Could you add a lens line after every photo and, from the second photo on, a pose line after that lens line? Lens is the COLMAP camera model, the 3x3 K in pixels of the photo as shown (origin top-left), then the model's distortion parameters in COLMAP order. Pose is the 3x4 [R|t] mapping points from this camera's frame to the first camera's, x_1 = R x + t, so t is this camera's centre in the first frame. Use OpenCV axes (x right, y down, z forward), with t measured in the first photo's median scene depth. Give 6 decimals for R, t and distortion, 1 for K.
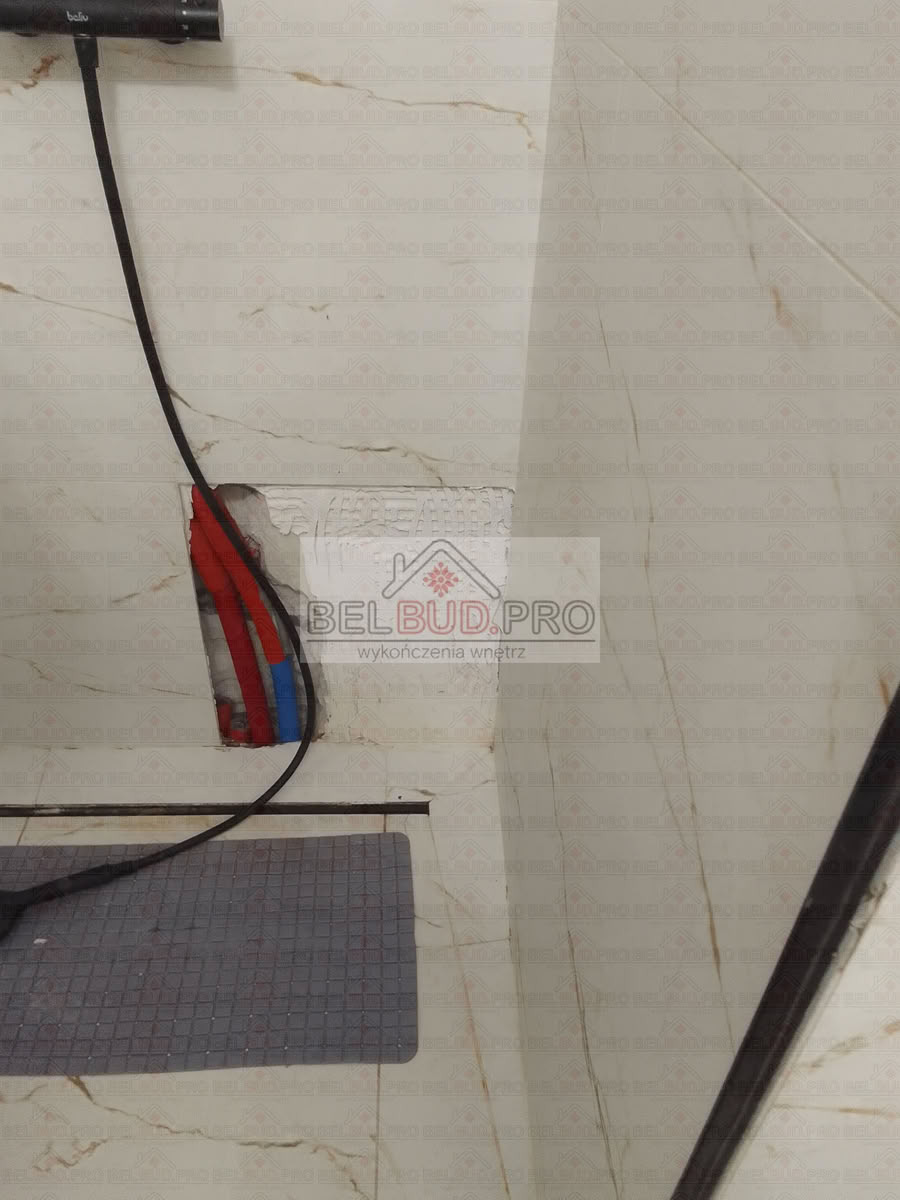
lens RADIAL K [[943.3, 0, 450.0], [0, 943.3, 600.0], [0, 0, 1]] dist [0.047198, -0.071717]
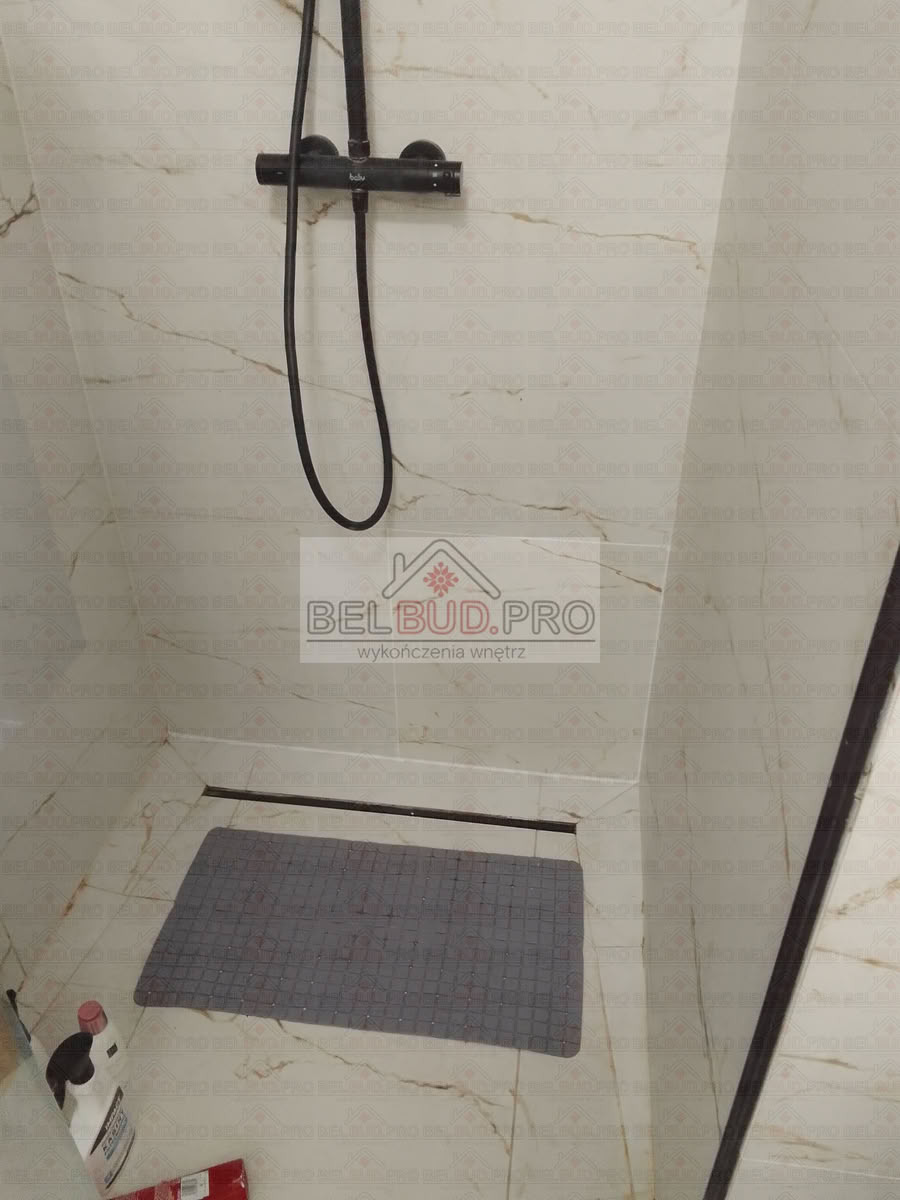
lens RADIAL K [[943.3, 0, 450.0], [0, 943.3, 600.0], [0, 0, 1]] dist [0.047198, -0.071717]
pose [[0.984337, 0.062403, -0.164885, -0.001900], [-0.074148, 0.995057, -0.066057, 0.052705], [0.159948, 0.077248, 0.984098, -0.220937]]
